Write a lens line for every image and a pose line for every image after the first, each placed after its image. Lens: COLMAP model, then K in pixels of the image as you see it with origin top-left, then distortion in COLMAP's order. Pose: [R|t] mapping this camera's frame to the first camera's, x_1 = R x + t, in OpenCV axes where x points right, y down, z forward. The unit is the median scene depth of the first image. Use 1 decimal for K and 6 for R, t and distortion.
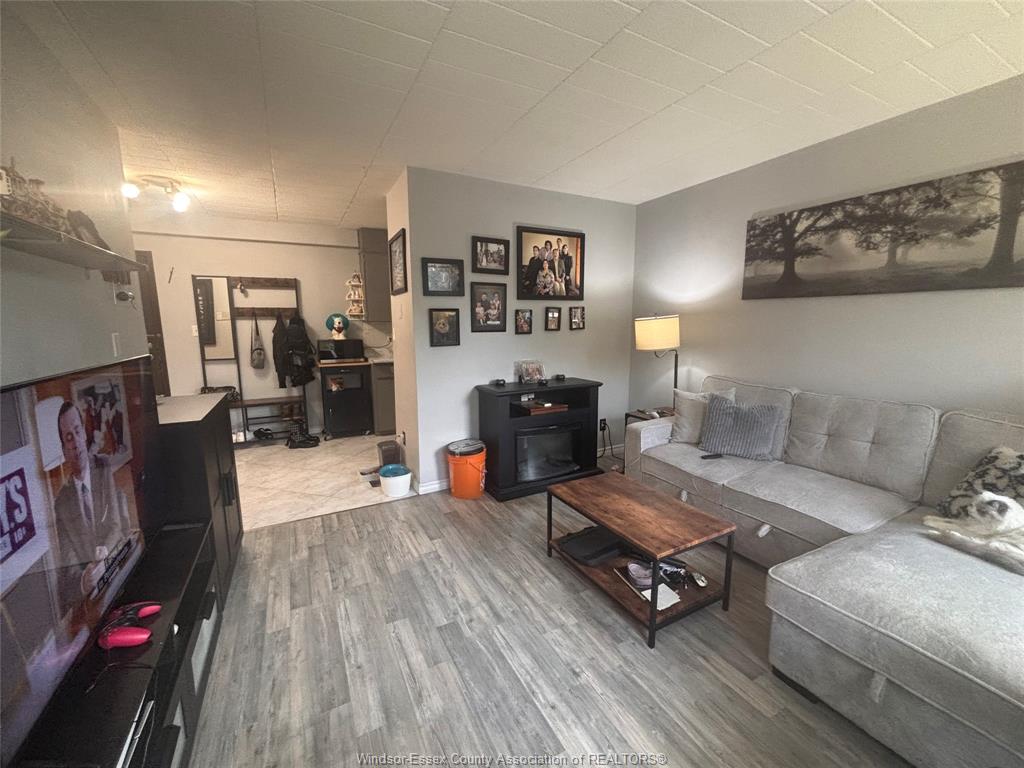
lens RADIAL K [[413.5, 0, 513.5], [0, 413.5, 381.1], [0, 0, 1]] dist [0.002825, 0.000099]
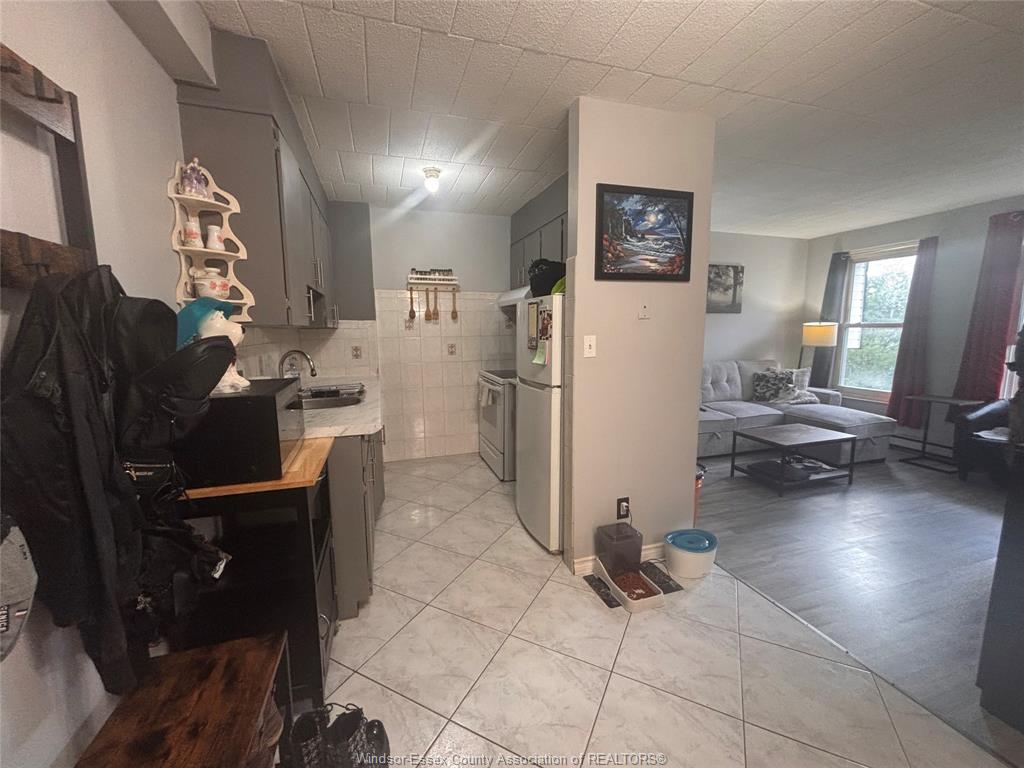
lens RADIAL K [[413.5, 0, 518.8], [0, 413.5, 385.6], [0, 0, 1]] dist [0.002825, 0.000099]
pose [[0.179558, -0.129961, 0.975125, -1.234550], [0.153438, 0.982804, 0.102731, -0.188083], [-0.971708, 0.131175, 0.196412, 1.391429]]
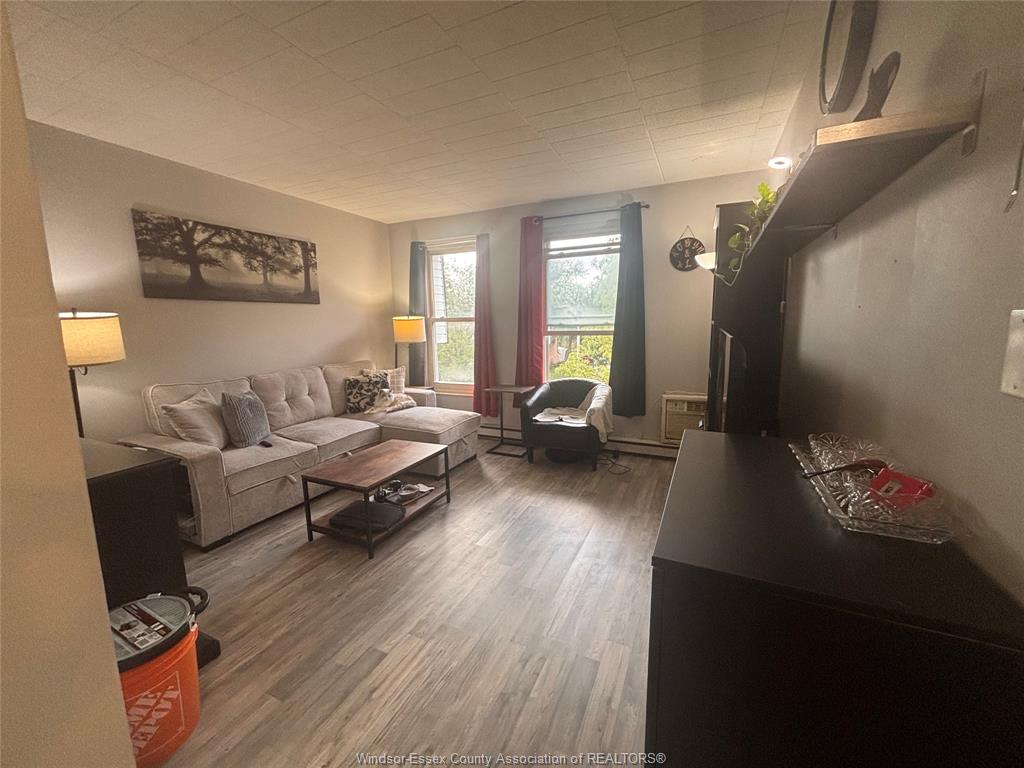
lens RADIAL K [[413.5, 0, 509.4], [0, 413.5, 380.6], [0, 0, 1]] dist [0.002825, 0.000099]
pose [[-0.591514, -0.101371, 0.799897, -0.760000], [0.136795, 0.965066, 0.223460, -0.135806], [-0.794606, 0.241601, -0.556983, 1.074503]]
